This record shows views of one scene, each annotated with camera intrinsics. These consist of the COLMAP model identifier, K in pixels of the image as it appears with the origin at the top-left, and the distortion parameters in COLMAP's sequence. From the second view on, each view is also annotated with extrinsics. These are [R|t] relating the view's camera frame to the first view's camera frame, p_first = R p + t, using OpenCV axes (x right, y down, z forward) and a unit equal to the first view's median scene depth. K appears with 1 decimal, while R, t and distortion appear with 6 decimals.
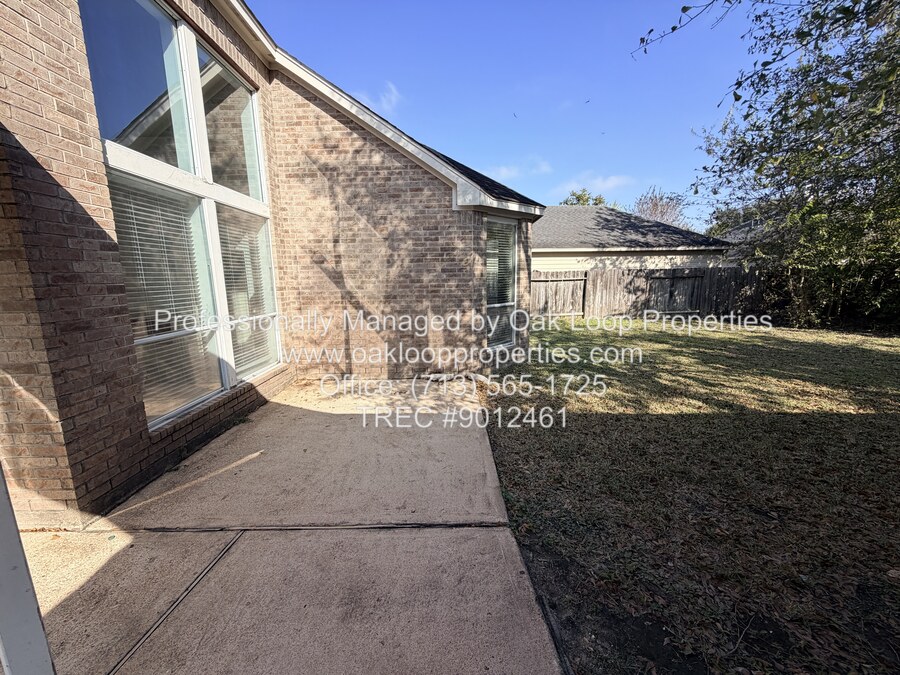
lens RADIAL K [[359.9, 0, 449.1], [0, 359.9, 339.4], [0, 0, 1]] dist [-0.000811, -0.000224]
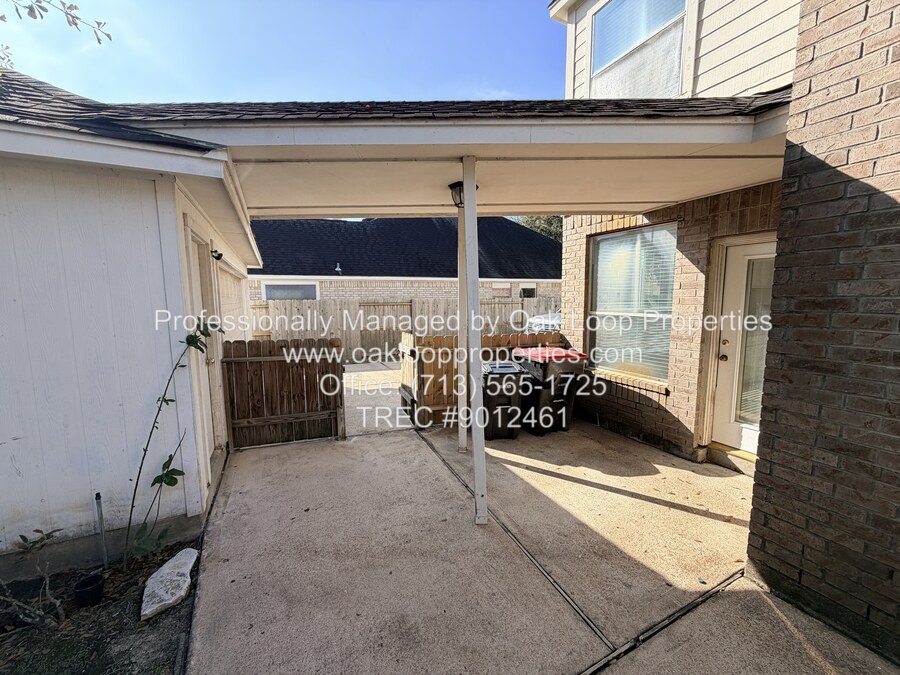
lens RADIAL K [[359.9, 0, 450.9], [0, 359.9, 337.5], [0, 0, 1]] dist [-0.000811, -0.000224]
pose [[-0.890020, 0.076134, -0.449519, 0.006170], [-0.055107, 0.960765, 0.271833, -0.263981], [0.452578, 0.266709, -0.850905, 1.300160]]
